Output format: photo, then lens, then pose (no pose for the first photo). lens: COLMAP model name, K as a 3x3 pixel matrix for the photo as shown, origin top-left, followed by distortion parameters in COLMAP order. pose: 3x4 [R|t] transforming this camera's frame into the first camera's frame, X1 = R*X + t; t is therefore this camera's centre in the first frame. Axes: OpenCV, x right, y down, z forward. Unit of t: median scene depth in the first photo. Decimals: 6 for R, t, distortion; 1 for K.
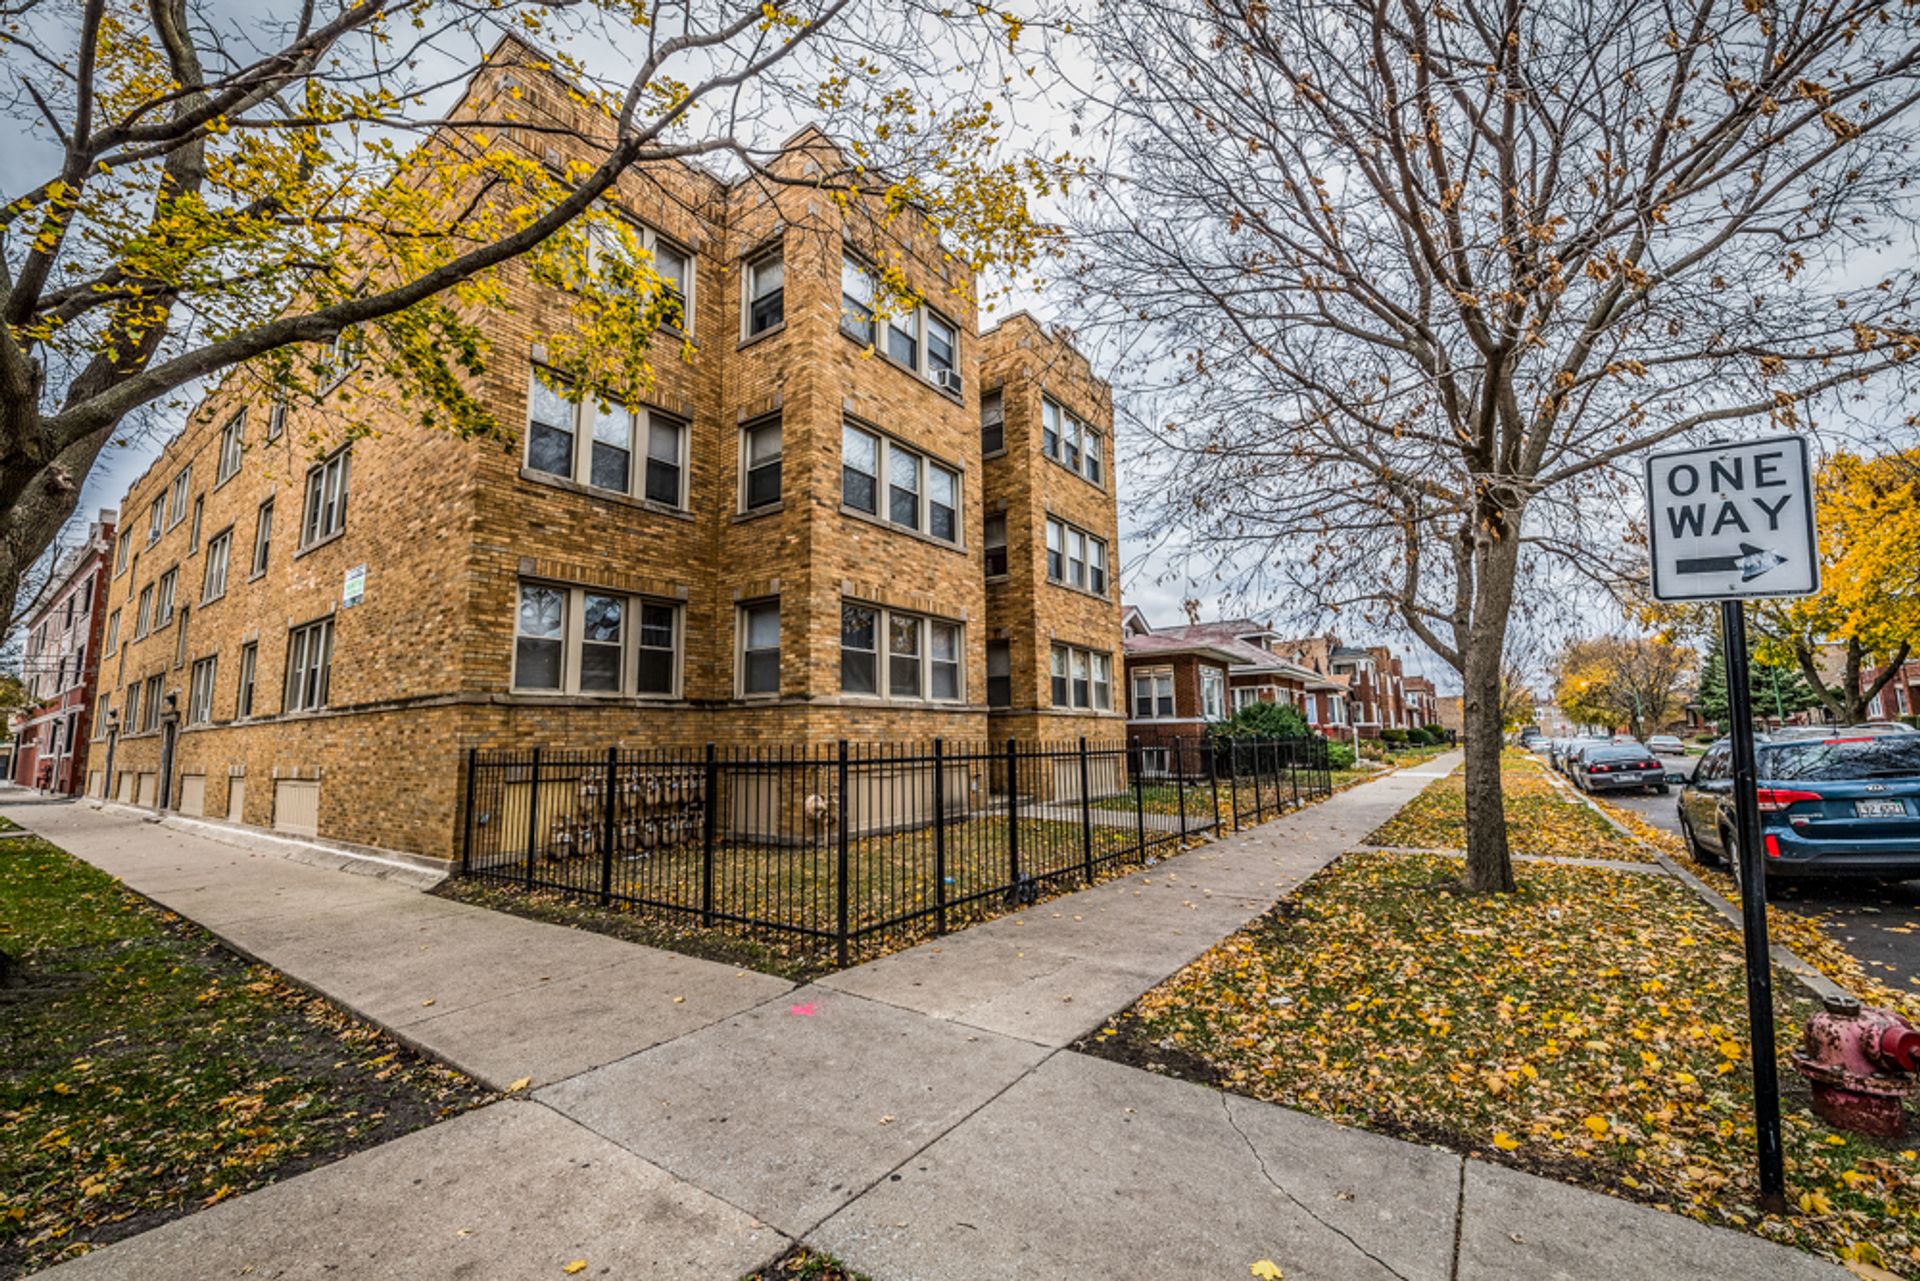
lens RADIAL K [[754.1, 0, 950.7], [0, 754.1, 643.8], [0, 0, 1]] dist [0.000902, -0.003700]
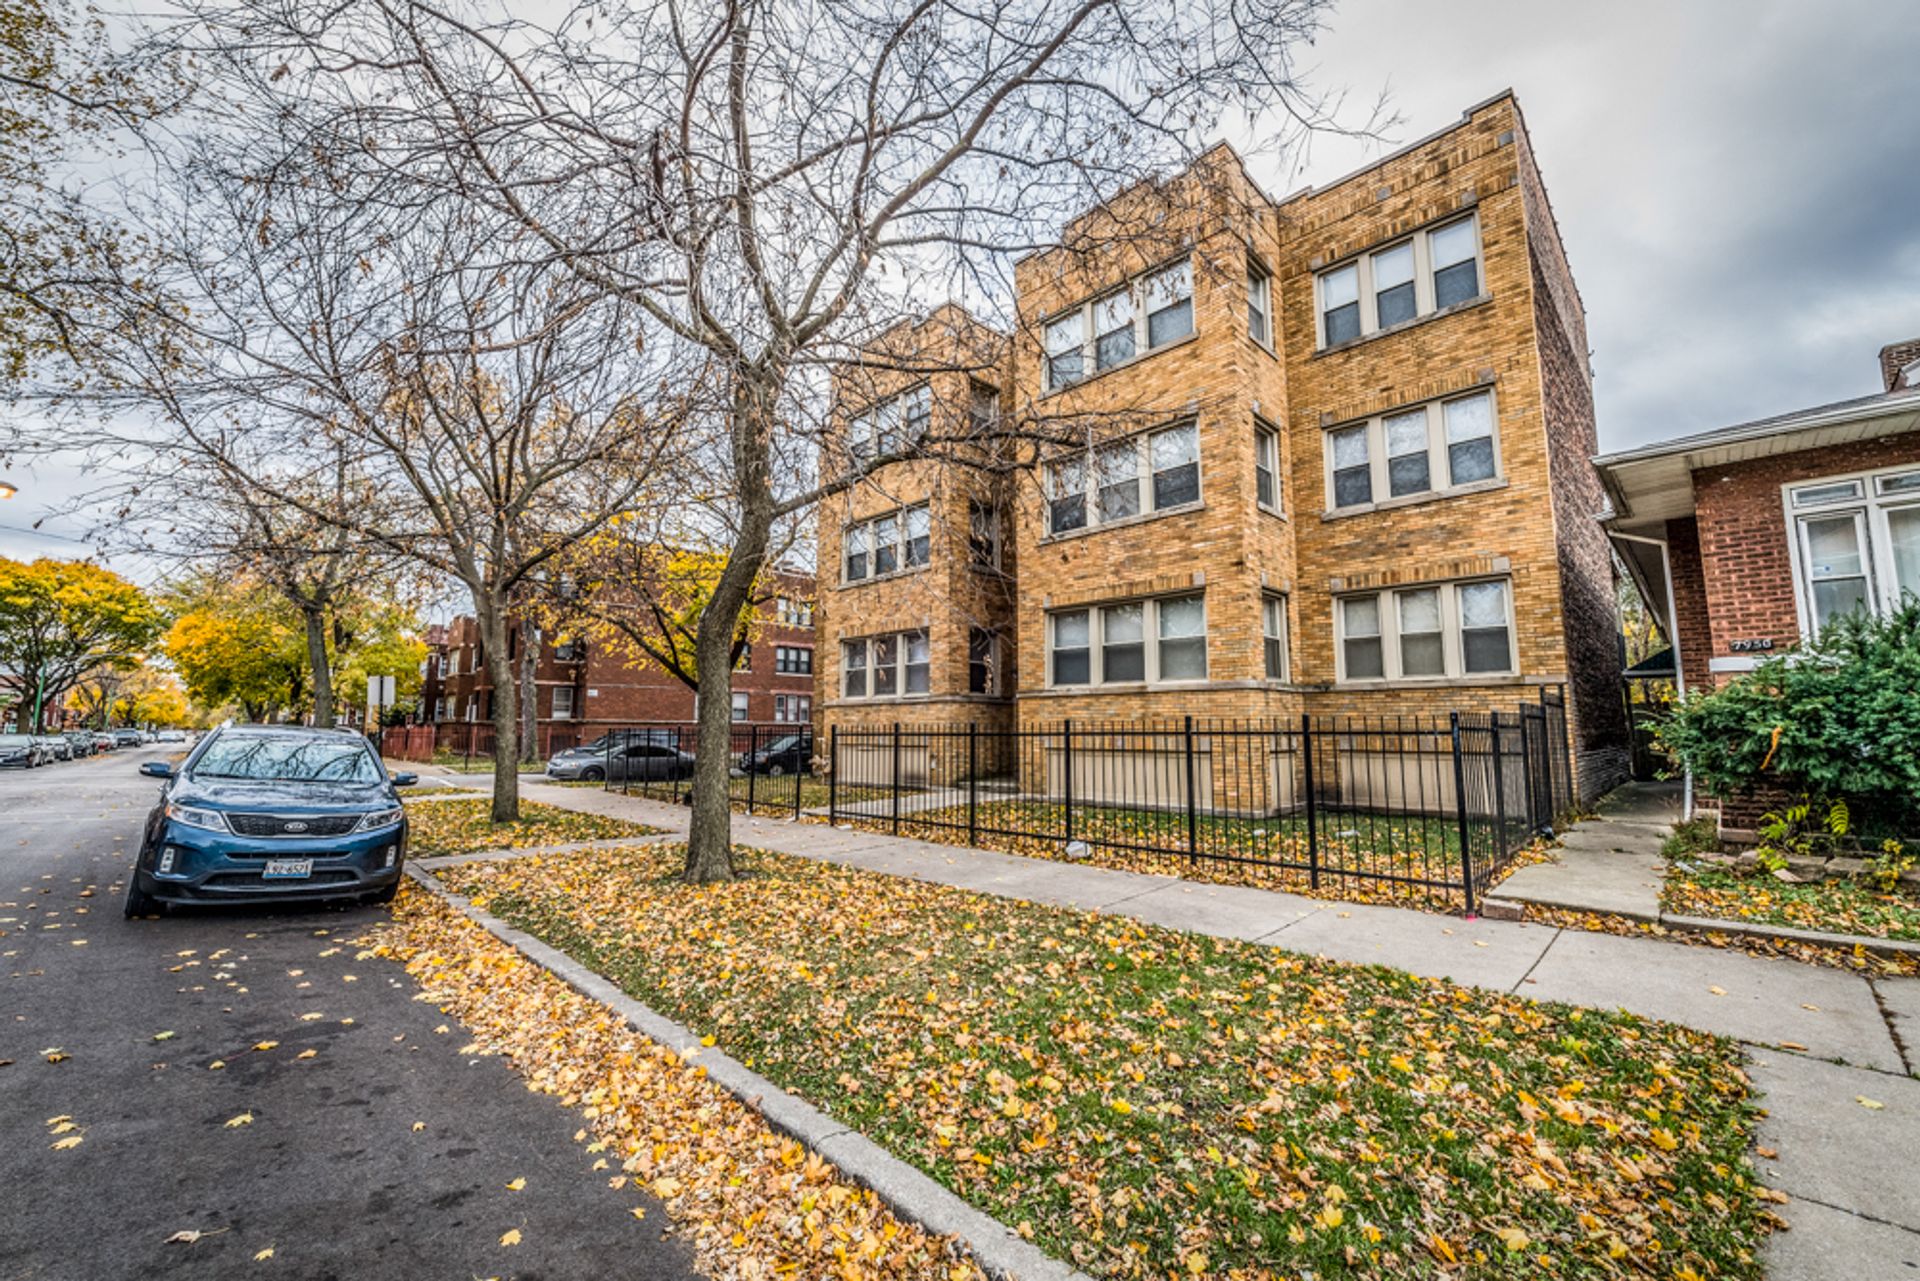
lens RADIAL K [[754.1, 0, 958.3], [0, 754.1, 644.1], [0, 0, 1]] dist [0.000902, -0.003700]
pose [[-0.158943, -0.098544, -0.982357, 1.477831], [0.131849, 0.983975, -0.120039, 0.184111], [0.978444, -0.148602, -0.143403, 1.516515]]
